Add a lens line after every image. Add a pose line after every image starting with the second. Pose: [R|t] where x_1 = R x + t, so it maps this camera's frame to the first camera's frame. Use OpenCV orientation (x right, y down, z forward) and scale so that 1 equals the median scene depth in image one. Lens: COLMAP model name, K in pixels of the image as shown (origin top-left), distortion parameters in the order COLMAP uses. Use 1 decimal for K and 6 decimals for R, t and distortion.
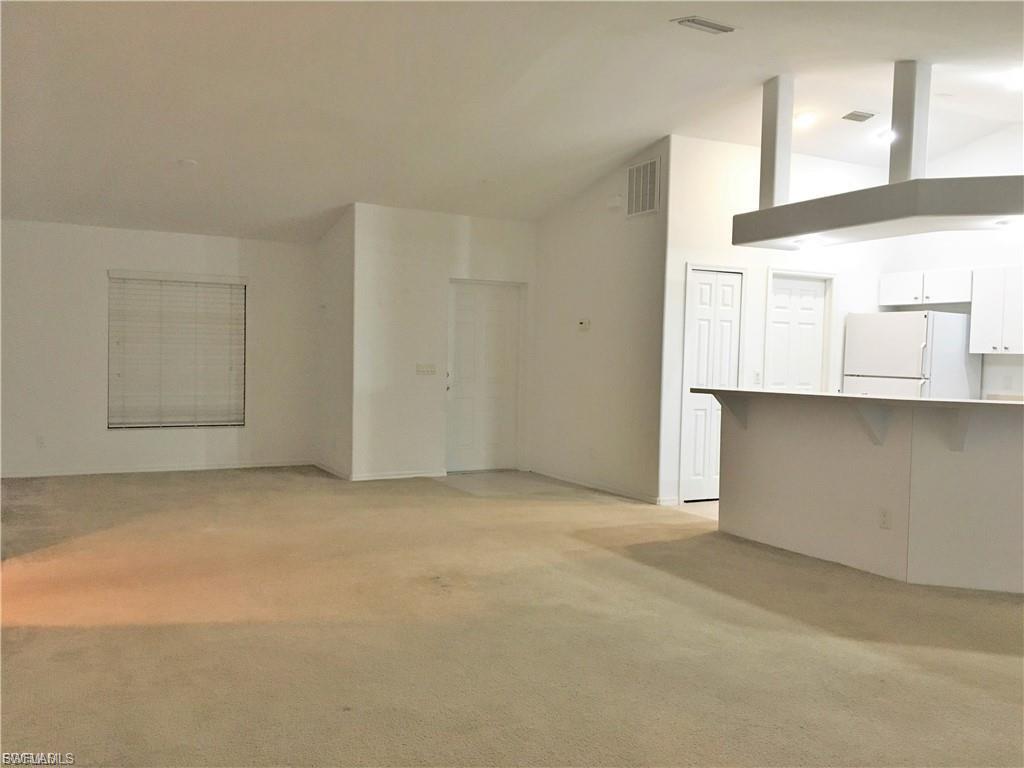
lens RADIAL K [[857.0, 0, 513.2], [0, 857.0, 386.2], [0, 0, 1]] dist [0.078187, -0.110660]
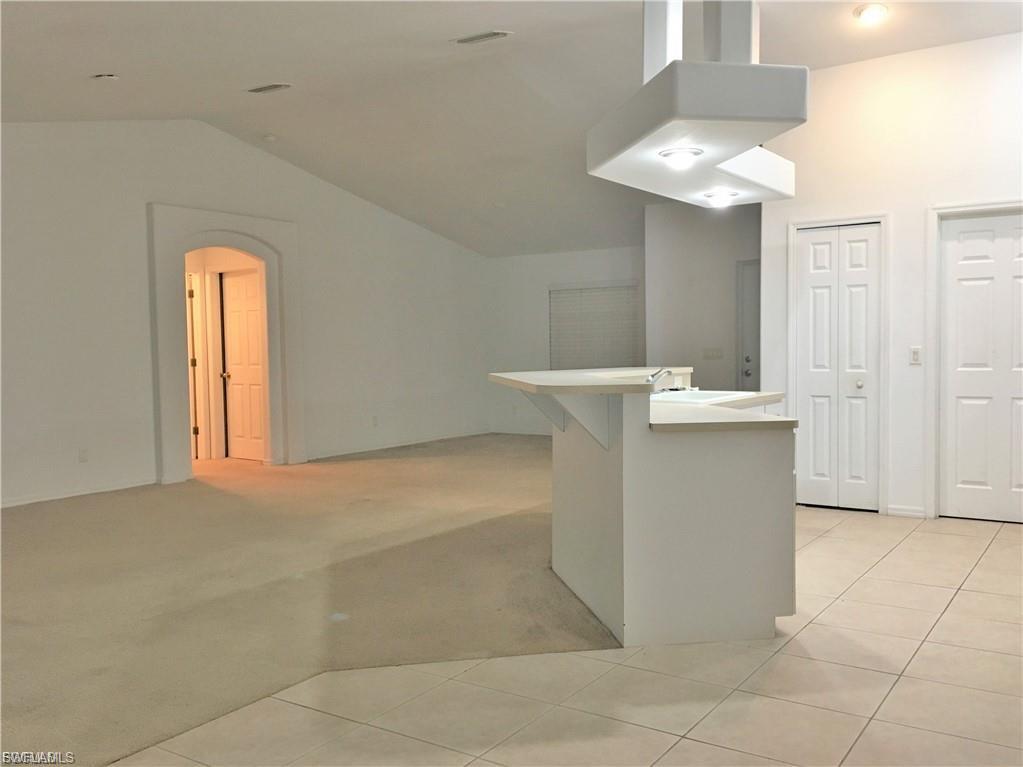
lens RADIAL K [[896.3, 0, 509.4], [0, 896.3, 385.3], [0, 0, 1]] dist [0.059224, -0.081375]
pose [[0.459282, 0.012693, -0.888200, 0.870718], [-0.011156, 0.999901, 0.008520, 0.013061], [0.888220, 0.005996, 0.459378, 0.343779]]
